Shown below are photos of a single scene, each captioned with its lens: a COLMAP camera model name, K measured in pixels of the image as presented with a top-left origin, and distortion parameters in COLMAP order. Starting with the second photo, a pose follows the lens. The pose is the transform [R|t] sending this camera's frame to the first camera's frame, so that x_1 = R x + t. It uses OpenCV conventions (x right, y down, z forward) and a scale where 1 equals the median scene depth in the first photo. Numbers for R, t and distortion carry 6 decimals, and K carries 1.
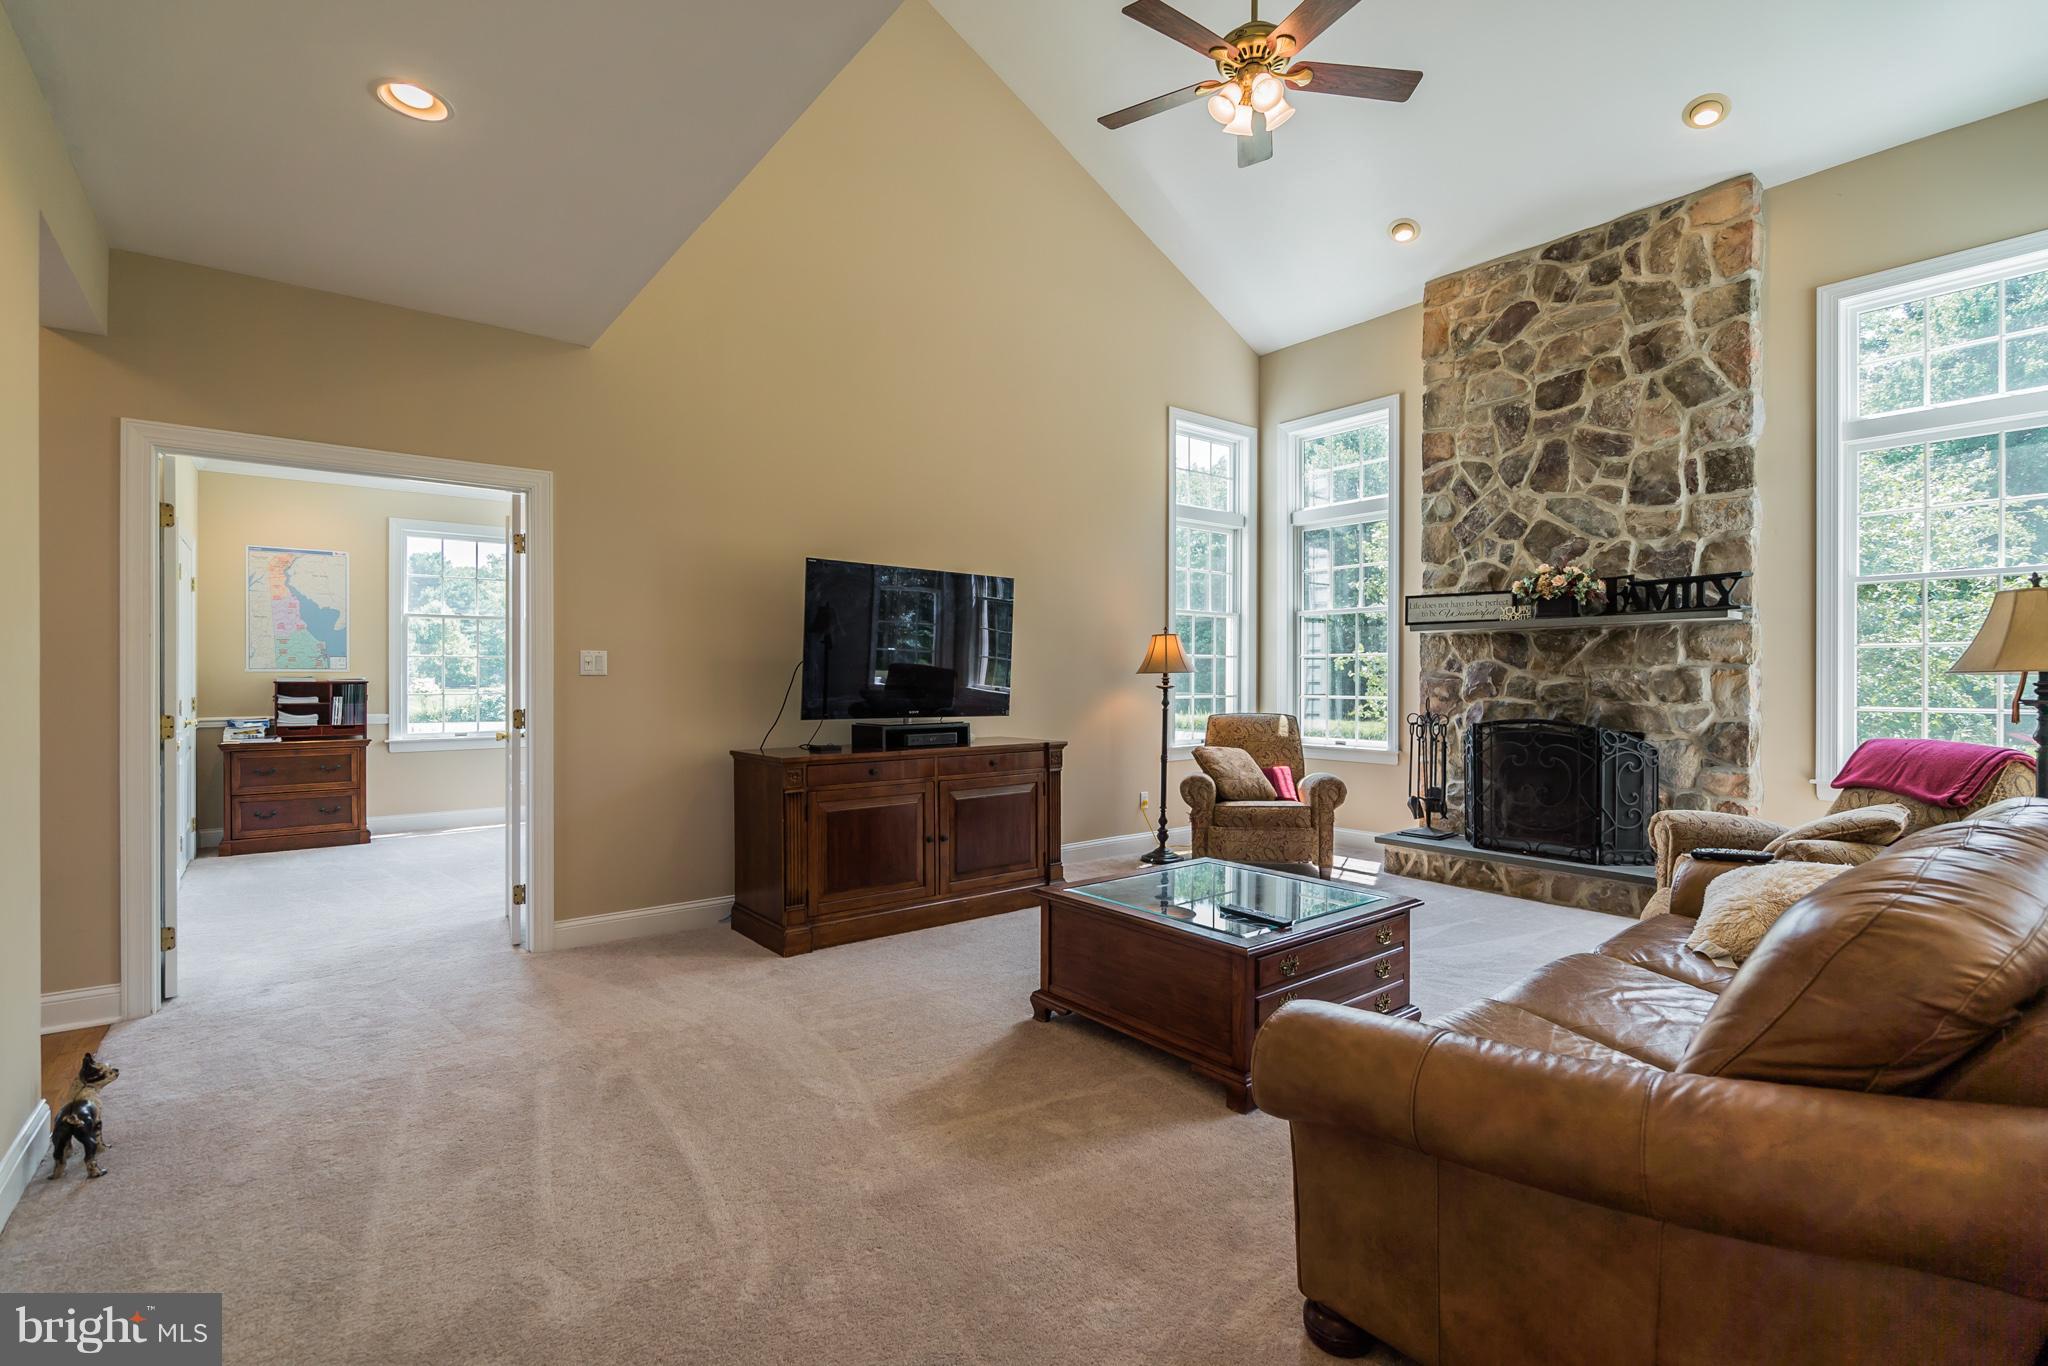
lens RADIAL K [[921.7, 0, 1007.7], [0, 921.7, 679.7], [0, 0, 1]] dist [-0.007771, 0.001960]
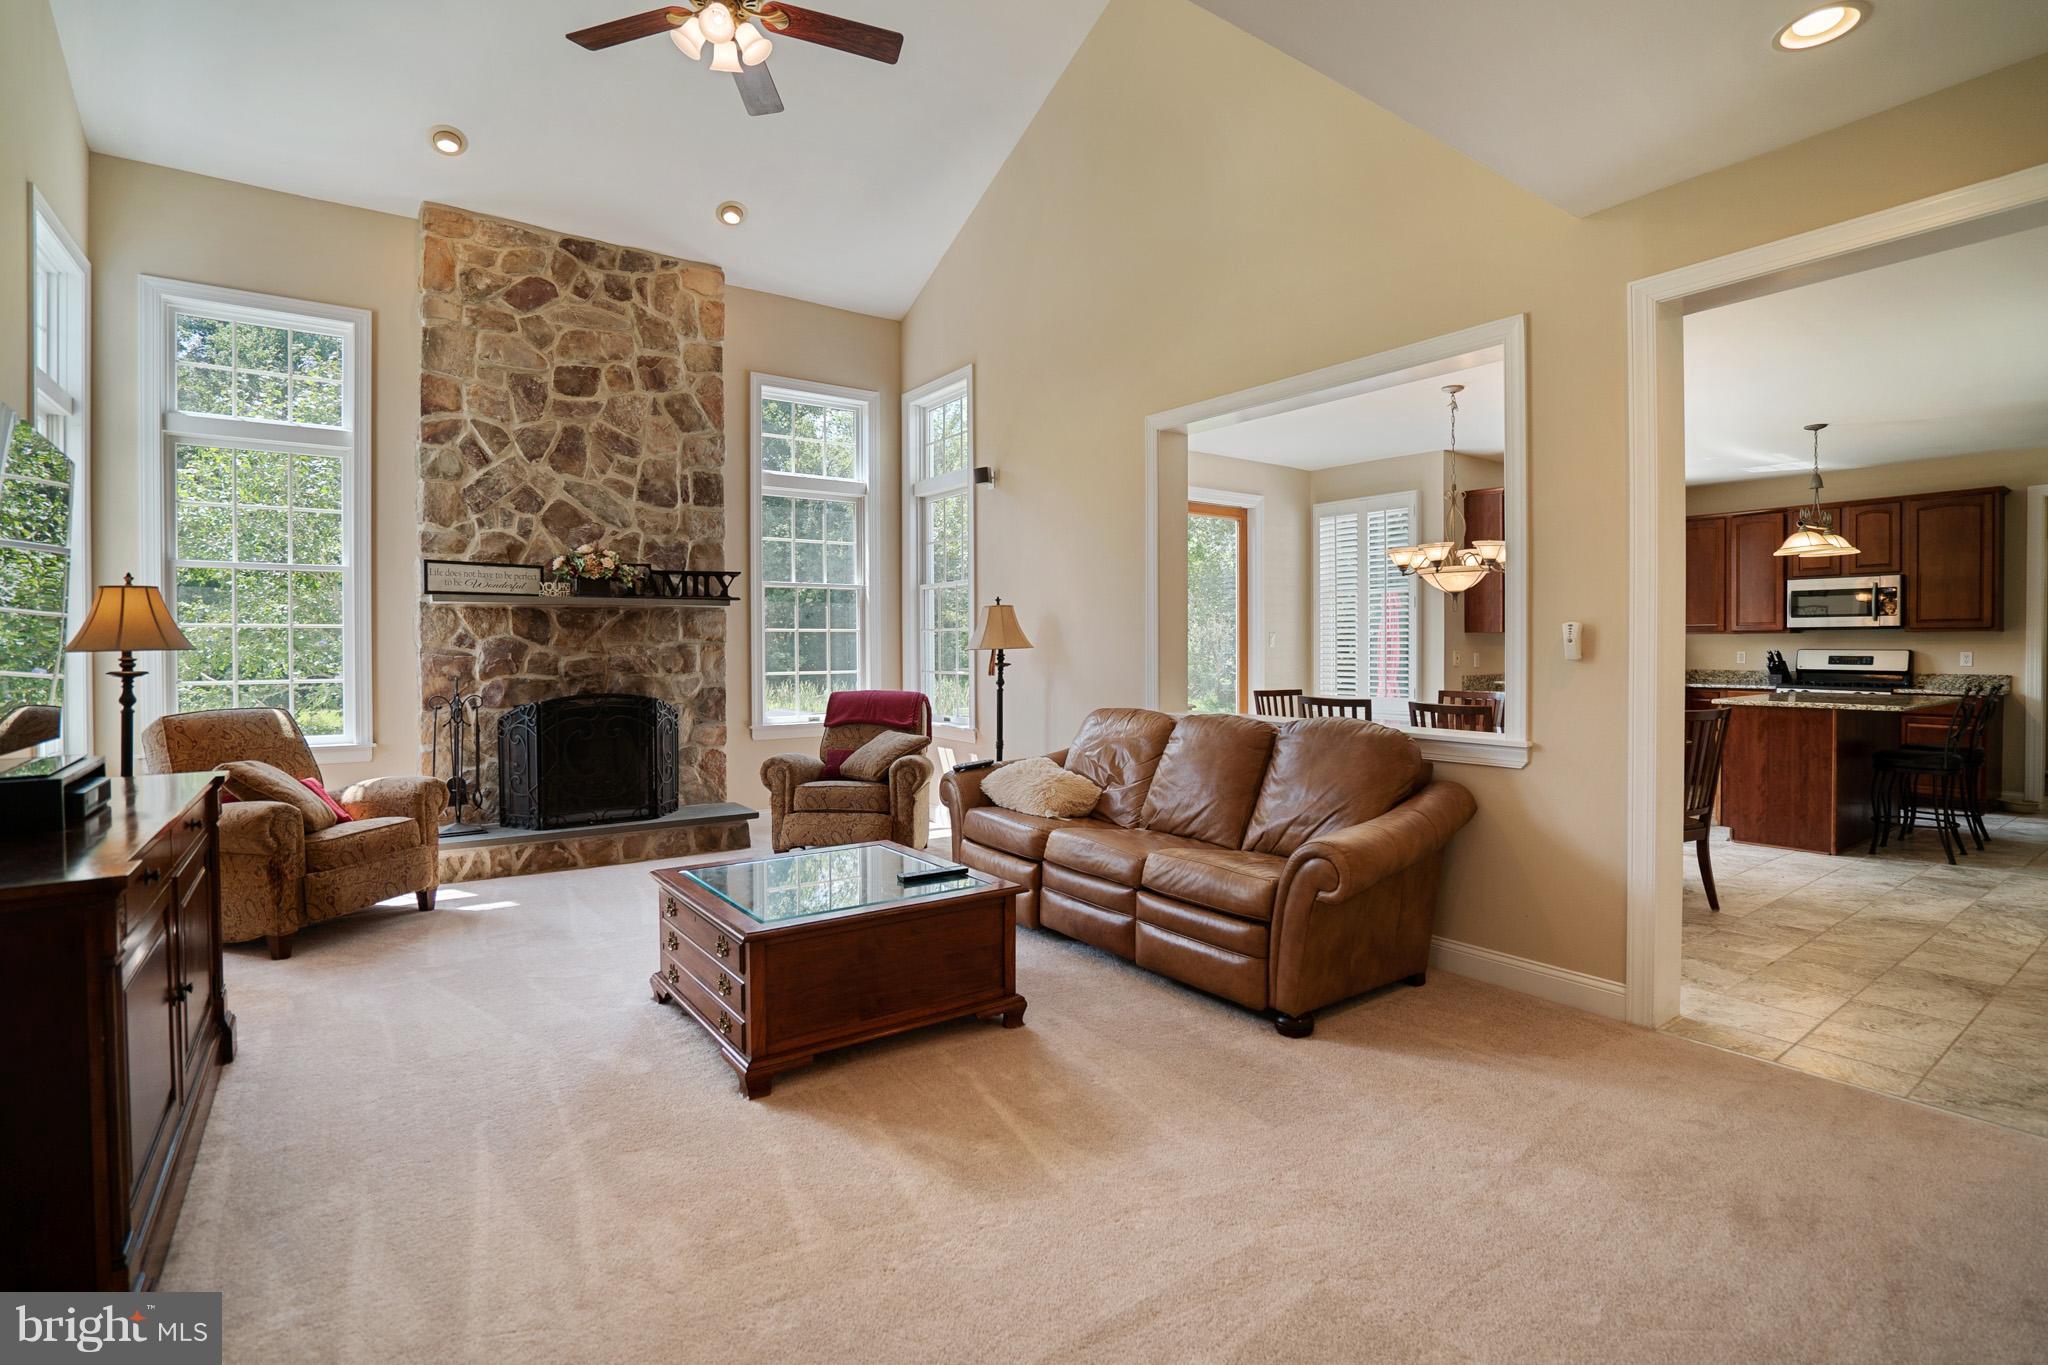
lens RADIAL K [[921.7, 0, 1042.1], [0, 921.7, 643.8], [0, 0, 1]] dist [-0.007771, 0.001960]
pose [[0.073985, 0.003832, 0.997252, -0.417703], [0.008012, 0.999958, -0.004437, -0.004437], [-0.997227, 0.008318, 0.073951, 0.404911]]
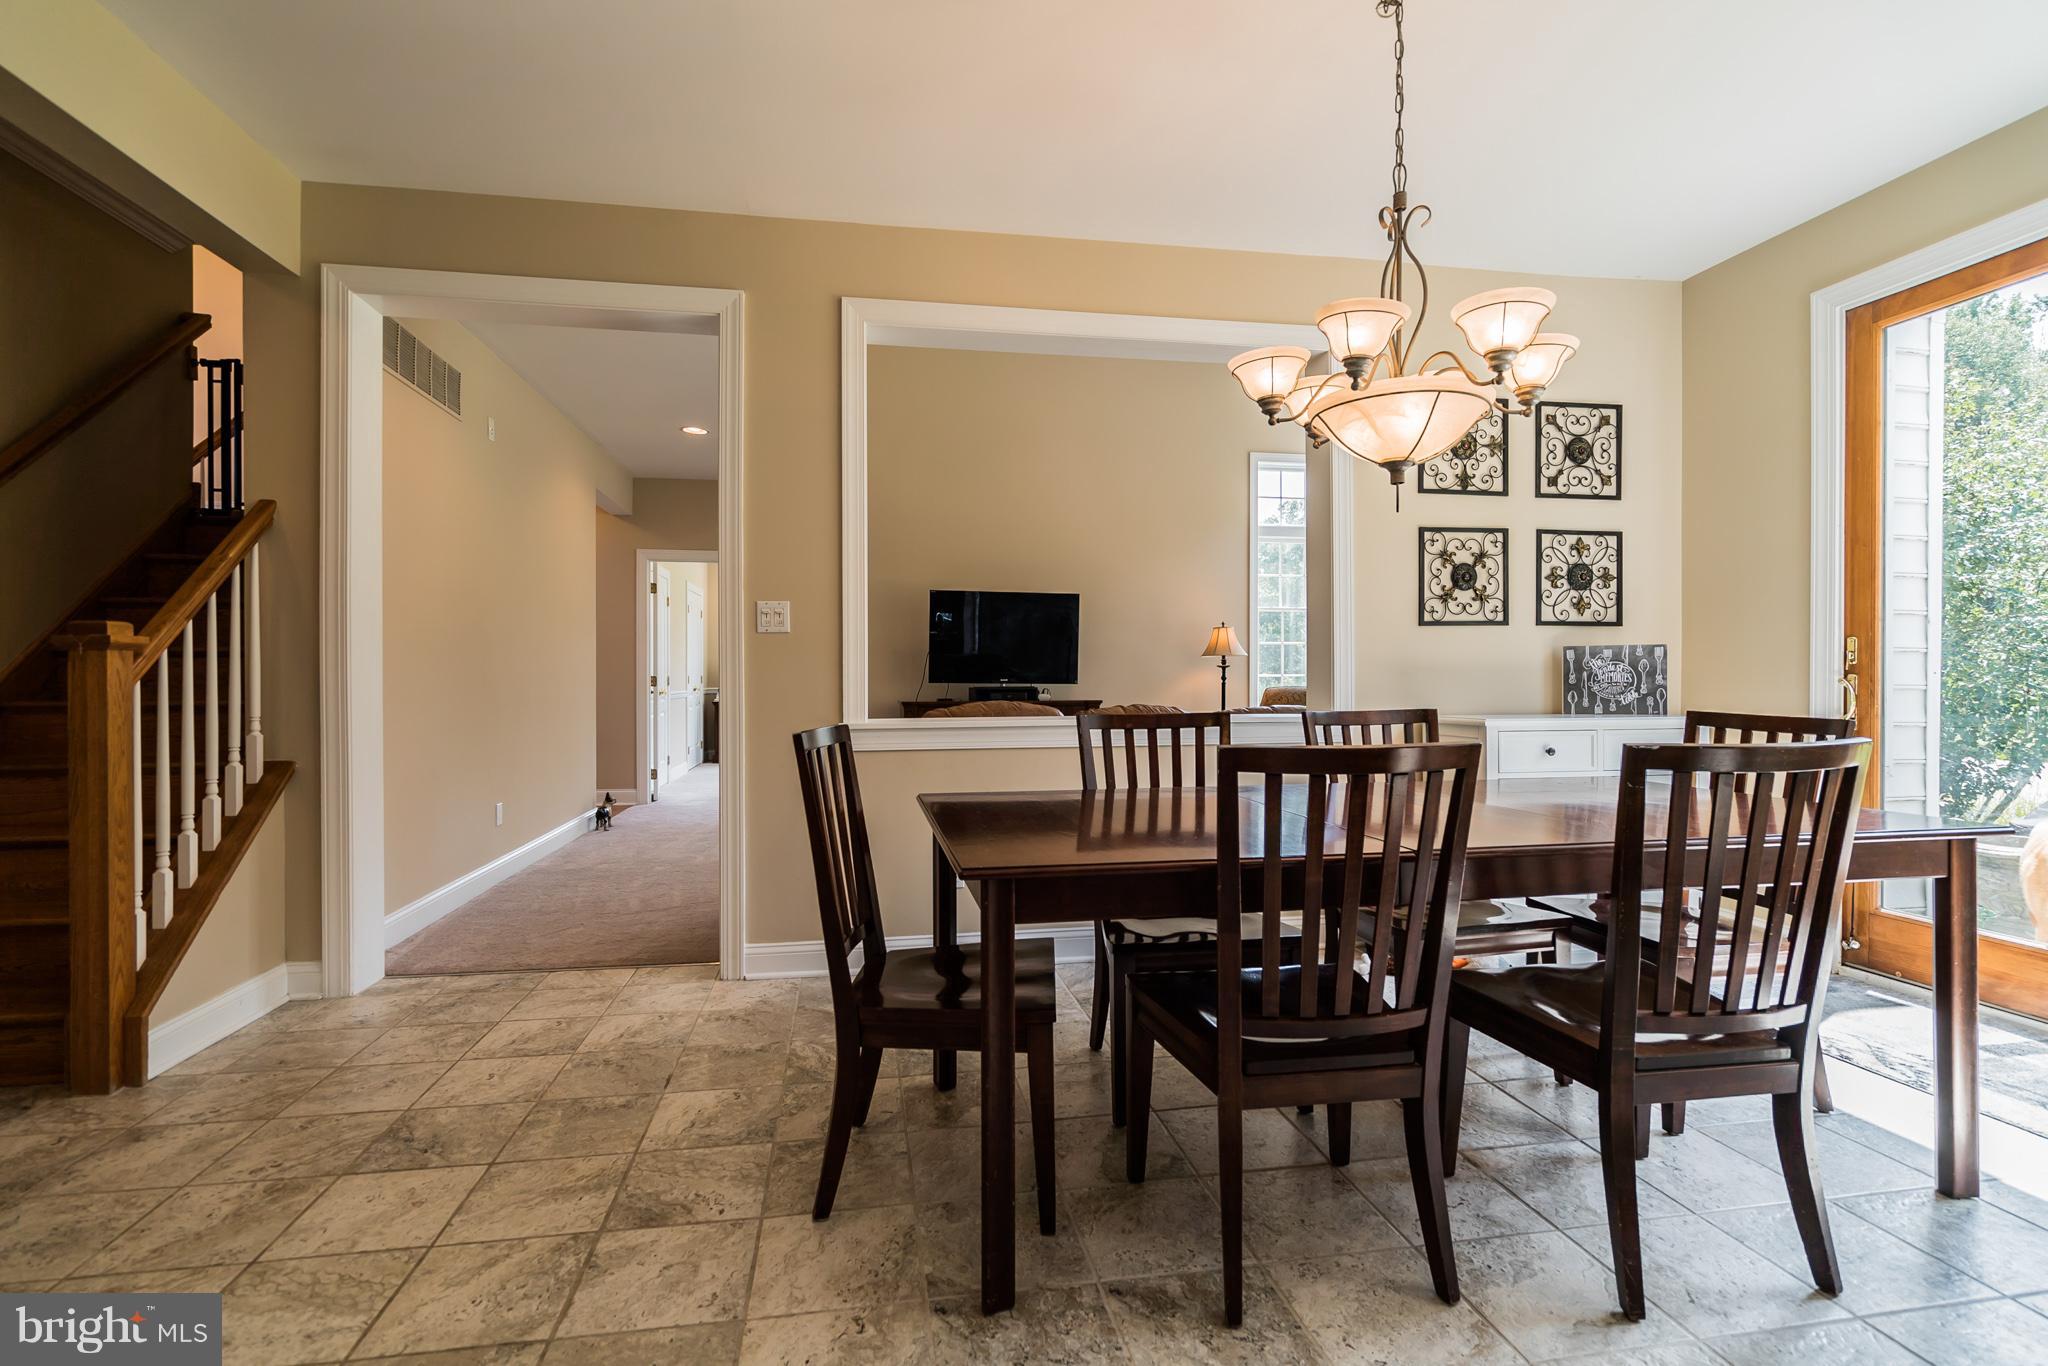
lens RADIAL K [[921.7, 0, 1015.8], [0, 921.7, 683.6], [0, 0, 1]] dist [-0.007771, 0.001960]
pose [[0.881548, 0.002043, -0.472090, 0.601148], [0.001135, 0.999979, 0.006448, 0.026973], [0.472093, -0.006220, 0.881527, -0.374158]]
